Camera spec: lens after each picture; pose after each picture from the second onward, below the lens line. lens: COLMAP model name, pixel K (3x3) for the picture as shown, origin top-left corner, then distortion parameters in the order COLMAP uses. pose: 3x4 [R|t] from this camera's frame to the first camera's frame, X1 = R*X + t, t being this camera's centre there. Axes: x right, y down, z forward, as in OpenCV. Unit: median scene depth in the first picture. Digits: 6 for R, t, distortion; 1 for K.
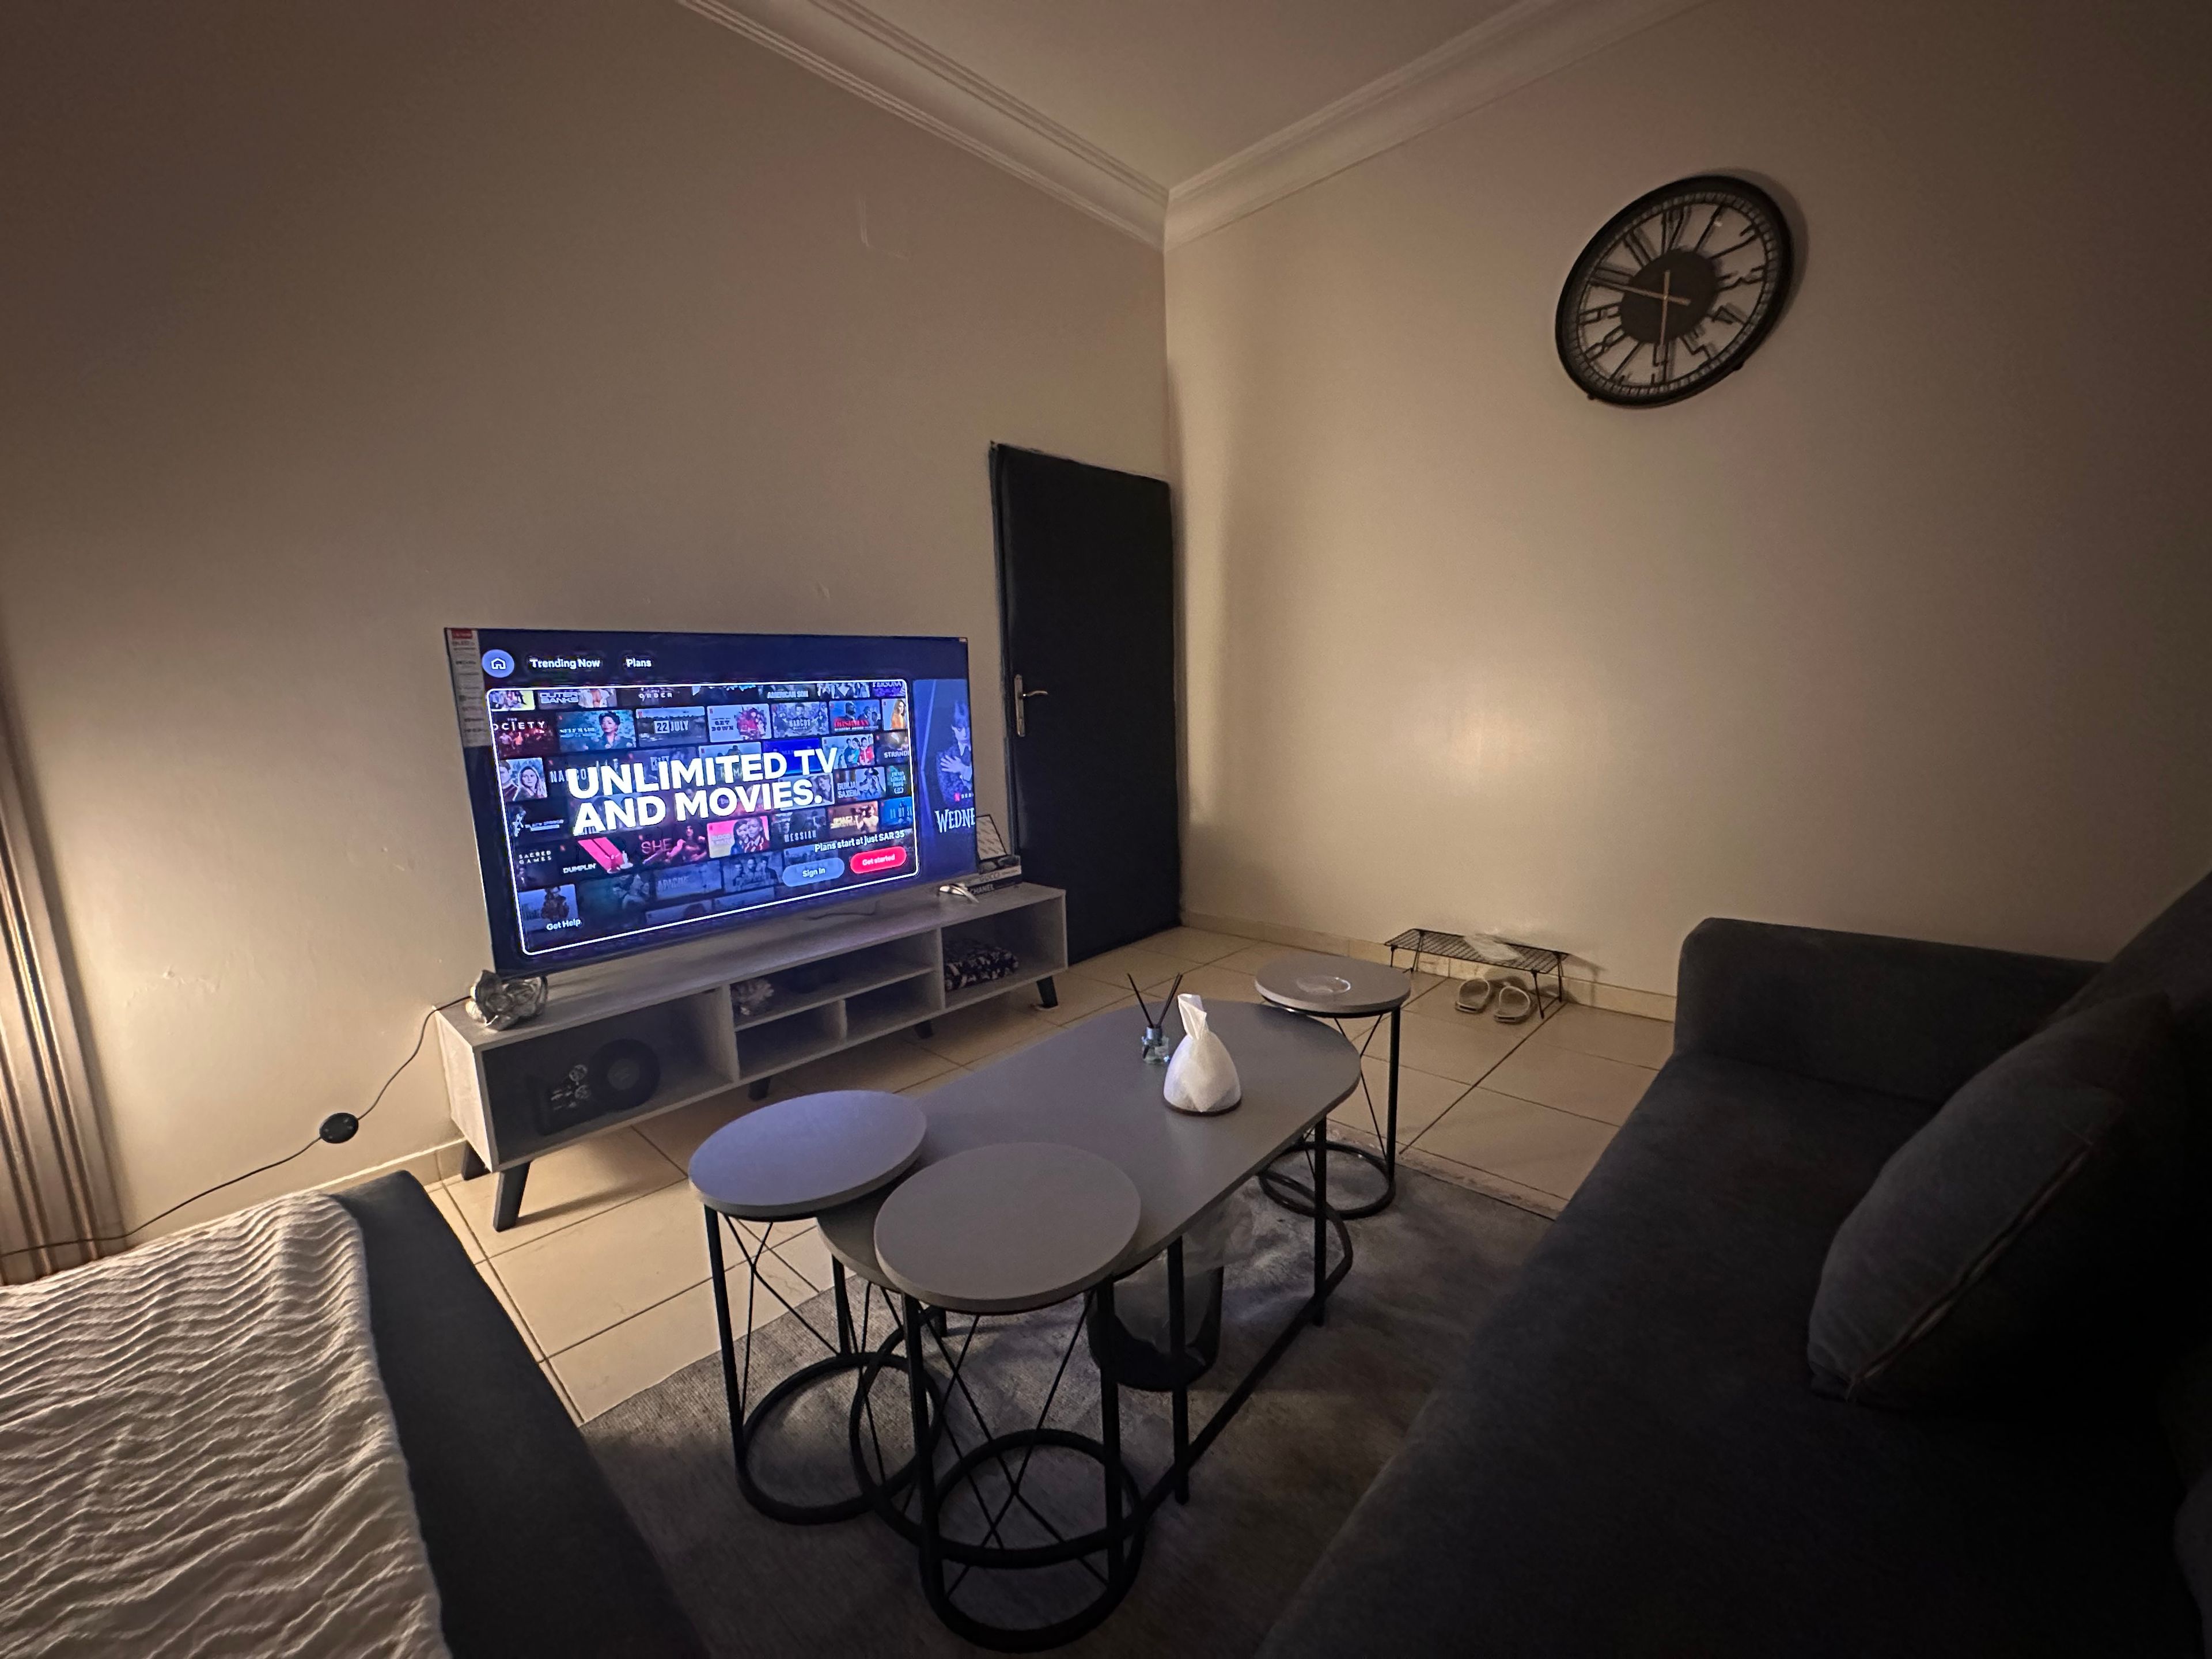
lens RADIAL K [[883.0, 0, 1106.0], [0, 883.0, 829.5], [0, 0, 1]] dist [0.004691, -0.000171]
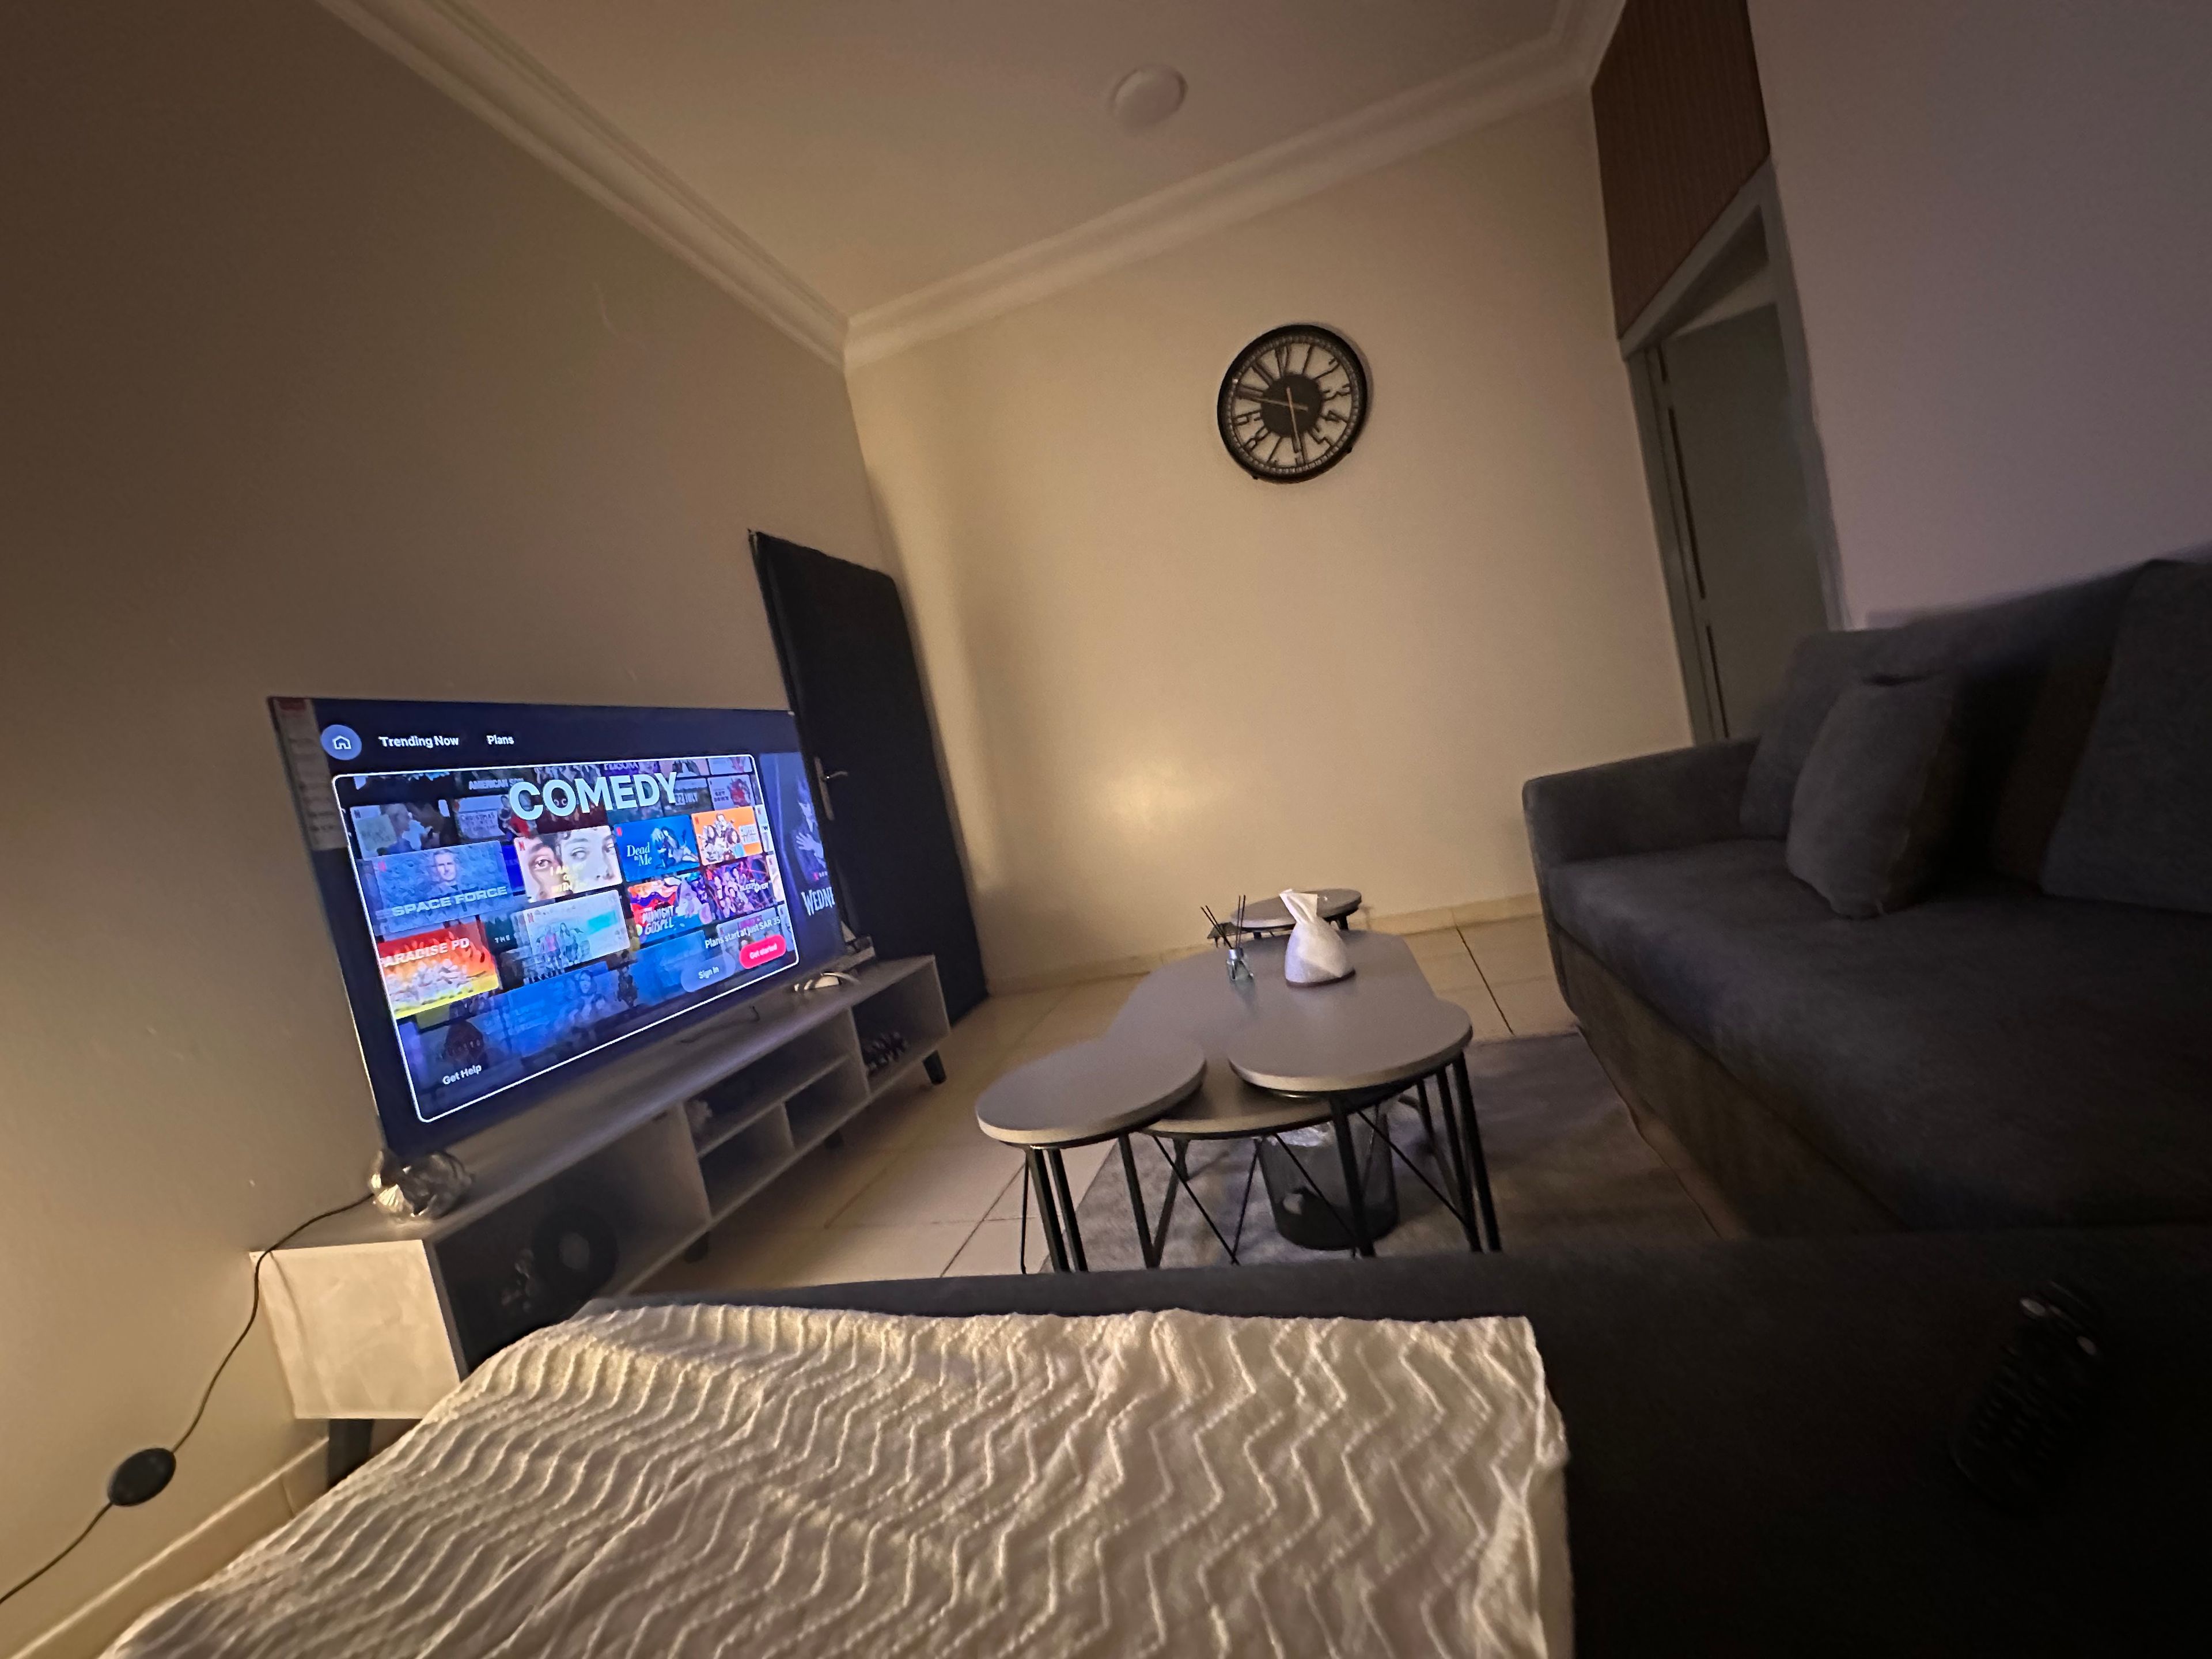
lens RADIAL K [[883.0, 0, 1106.0], [0, 883.0, 829.5], [0, 0, 1]] dist [0.004691, -0.000171]
pose [[0.873493, -0.178233, 0.453038, -0.356989], [0.248368, 0.963510, -0.099811, 0.095980], [-0.418717, 0.199705, 0.885886, 0.043459]]
